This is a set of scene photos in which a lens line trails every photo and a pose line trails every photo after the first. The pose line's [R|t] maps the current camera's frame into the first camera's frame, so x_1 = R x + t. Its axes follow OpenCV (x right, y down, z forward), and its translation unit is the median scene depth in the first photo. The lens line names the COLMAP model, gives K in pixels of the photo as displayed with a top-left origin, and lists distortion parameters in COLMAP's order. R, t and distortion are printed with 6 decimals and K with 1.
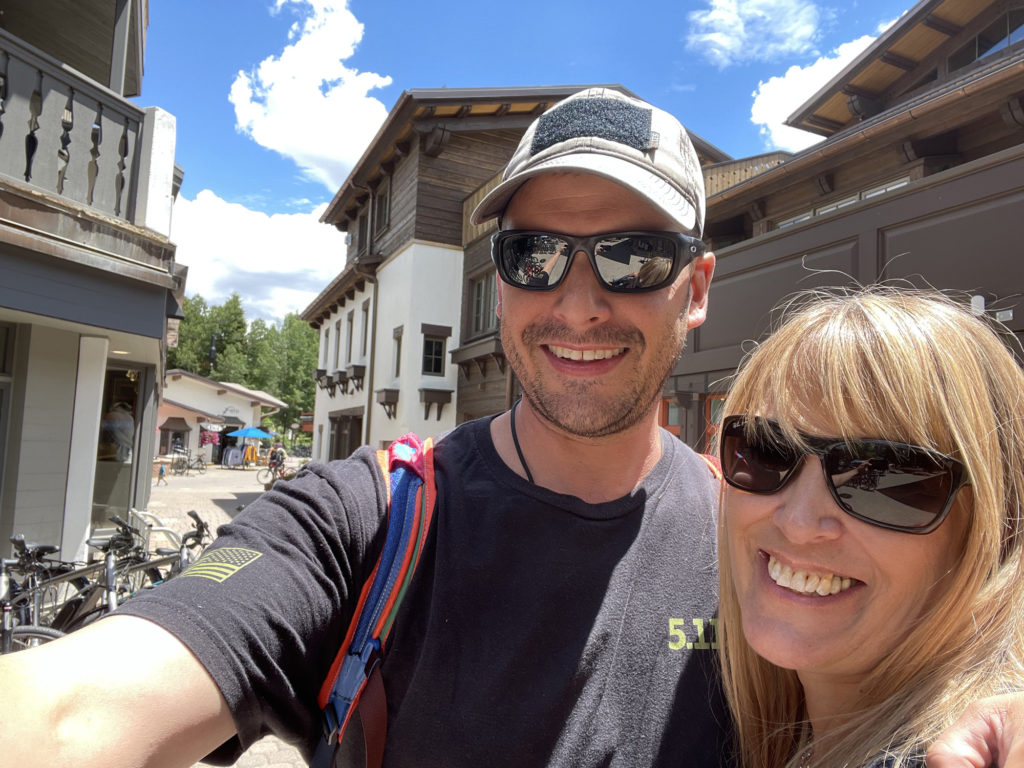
lens RADIAL K [[701.6, 0, 510.9], [0, 701.6, 377.4], [0, 0, 1]] dist [0.030584, -0.016895]
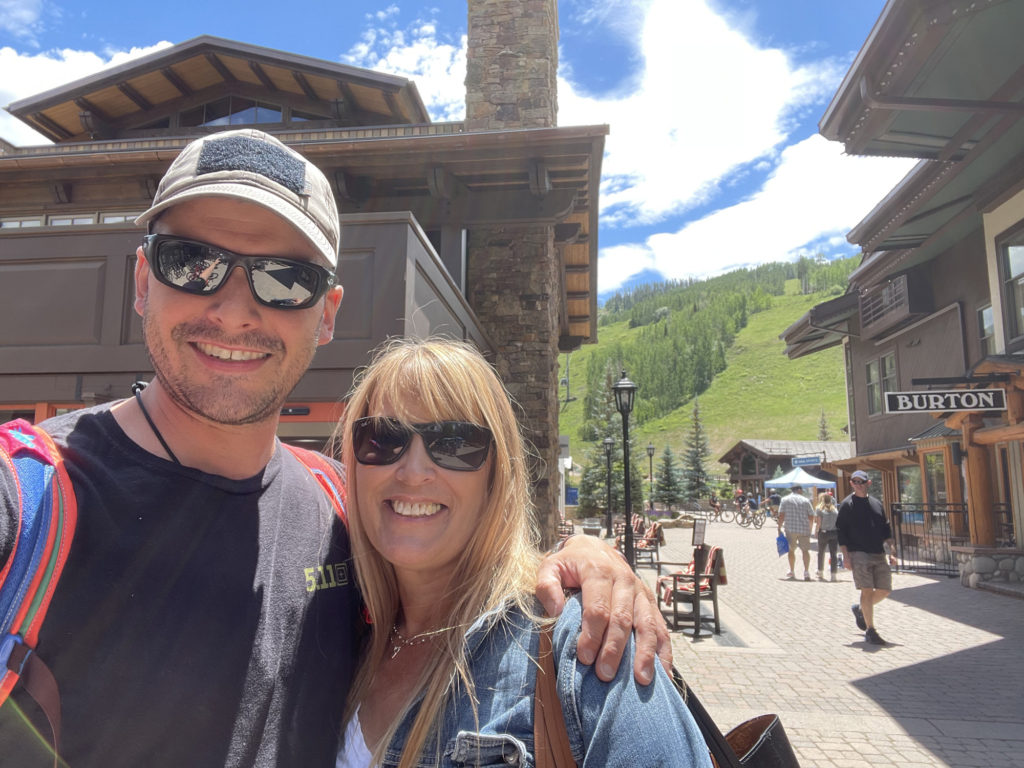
lens RADIAL K [[701.6, 0, 502.3], [0, 701.6, 392.1], [0, 0, 1]] dist [0.030584, -0.016895]
pose [[0.510539, 0.060513, 0.857722, -0.669170], [-0.047633, 0.997979, -0.042056, 0.058063], [-0.858534, -0.019385, 0.512390, 0.005405]]
